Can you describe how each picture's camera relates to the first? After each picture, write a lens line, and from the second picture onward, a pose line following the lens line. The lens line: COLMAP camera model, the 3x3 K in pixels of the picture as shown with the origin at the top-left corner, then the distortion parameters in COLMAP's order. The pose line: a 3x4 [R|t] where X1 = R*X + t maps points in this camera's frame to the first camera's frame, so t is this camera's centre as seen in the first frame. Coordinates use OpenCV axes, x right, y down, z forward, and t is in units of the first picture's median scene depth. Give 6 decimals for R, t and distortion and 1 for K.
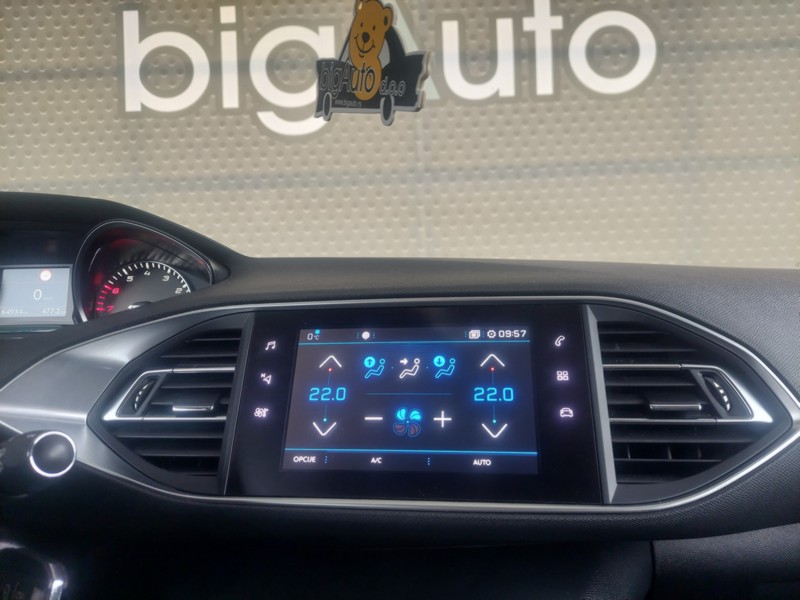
lens RADIAL K [[575.9, 0, 400.0], [0, 575.9, 300.0], [0, 0, 1]] dist [0.004303, -0.001789]
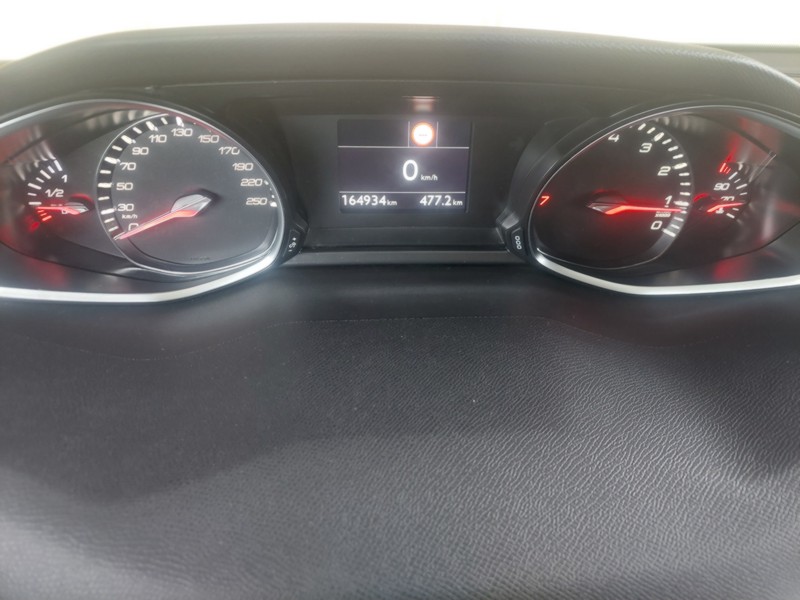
lens RADIAL K [[575.9, 0, 400.0], [0, 575.9, 300.0], [0, 0, 1]] dist [0.004303, -0.001789]
pose [[0.996147, -0.004653, 0.087579, -0.686212], [-0.047094, 0.814031, 0.578909, -0.224877], [-0.073986, -0.580803, 0.810675, 0.492243]]
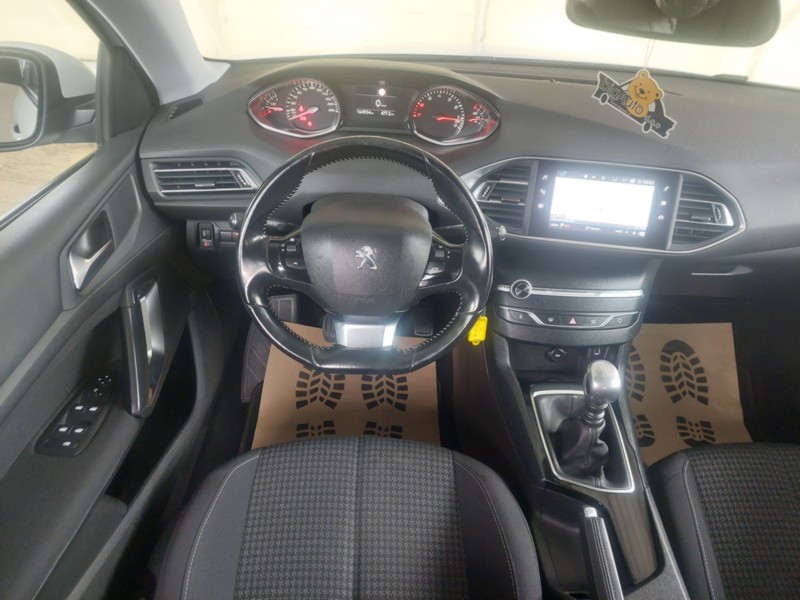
lens RADIAL K [[583.1, 0, 400.0], [0, 583.1, 300.0], [0, 0, 1]] dist [0.041408, -0.004469]
pose [[0.996565, 0.045170, 0.069415, -0.659625], [-0.078158, 0.790137, 0.607927, -0.644352], [-0.027387, -0.611264, 0.790953, -0.828075]]
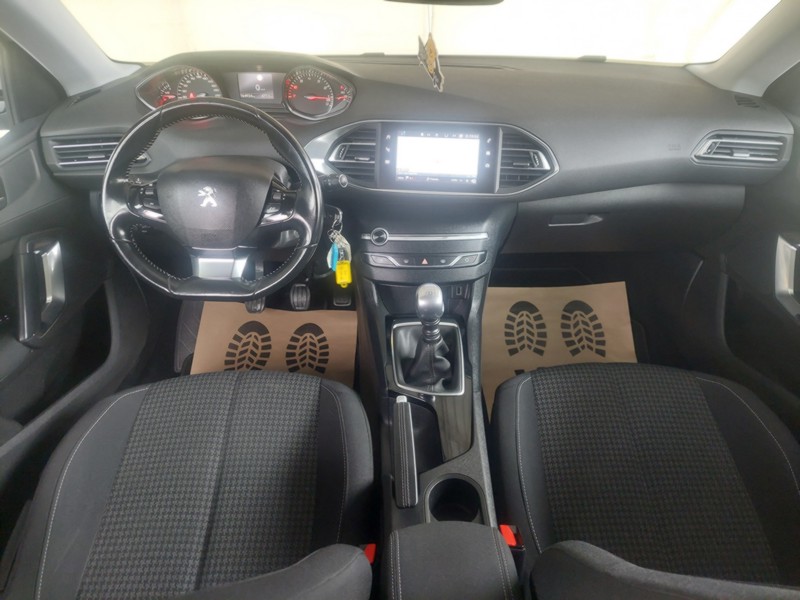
lens RADIAL K [[585.7, 0, 416.2], [0, 585.7, 295.2], [0, 0, 1]] dist [0.082595, -0.080634]
pose [[0.999185, 0.001082, 0.040361, -0.137809], [-0.023226, 0.833082, 0.552662, -0.588648], [-0.033026, -0.553149, 0.832428, -1.234634]]
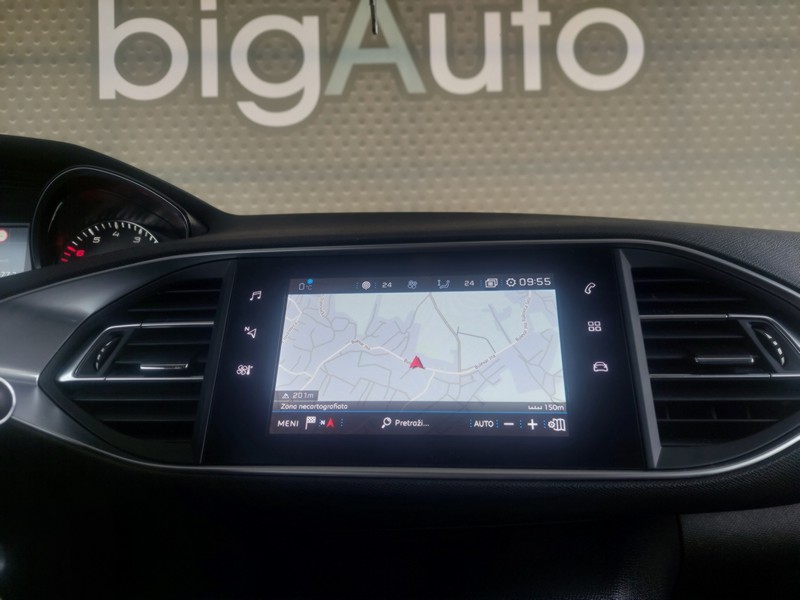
lens RADIAL K [[582.8, 0, 400.0], [0, 582.8, 300.0], [0, 0, 1]] dist [-0.003165, 0.002660]
pose [[0.999404, 0.007848, 0.033615, -0.025472], [-0.007464, 0.999906, -0.011521, 0.063641], [-0.033702, 0.011264, 0.999368, 0.079196]]
